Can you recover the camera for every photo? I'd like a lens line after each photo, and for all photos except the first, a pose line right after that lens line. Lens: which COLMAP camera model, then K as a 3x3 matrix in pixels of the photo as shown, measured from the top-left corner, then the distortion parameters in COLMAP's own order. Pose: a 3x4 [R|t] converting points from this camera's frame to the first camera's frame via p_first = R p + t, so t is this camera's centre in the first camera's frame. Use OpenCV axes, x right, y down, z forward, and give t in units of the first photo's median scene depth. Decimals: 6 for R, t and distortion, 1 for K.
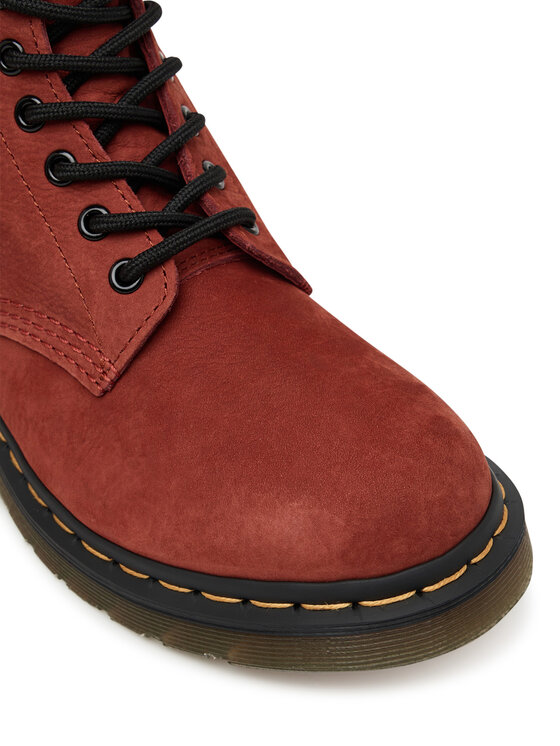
lens RADIAL K [[1651.7, 0, 282.8], [0, 1651.7, 374.4], [0, 0, 1]] dist [-0.020332, 0.000000]
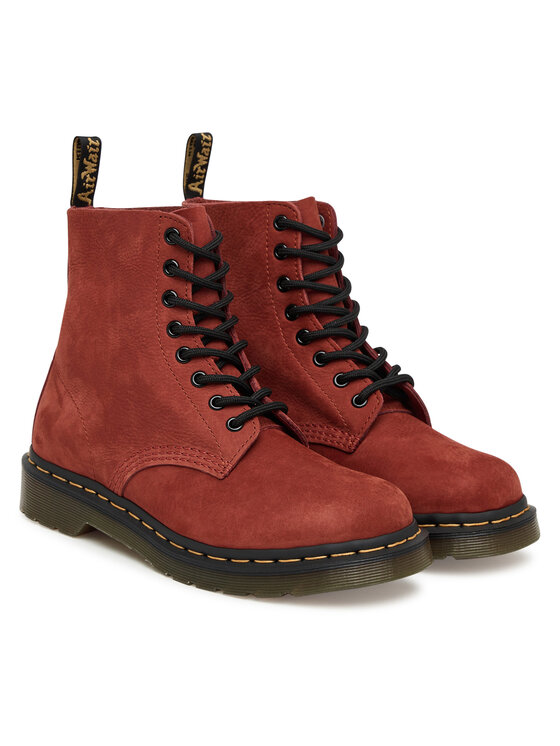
lens RADIAL K [[1643.3, 0, 277.9], [0, 1643.3, 372.5], [0, 0, 1]] dist [0.202599, 0.000000]
pose [[0.989246, 0.035867, 0.141795, -0.339075], [0.015265, 0.938851, -0.343985, 0.598675], [-0.145462, 0.342450, 0.928207, -0.972362]]
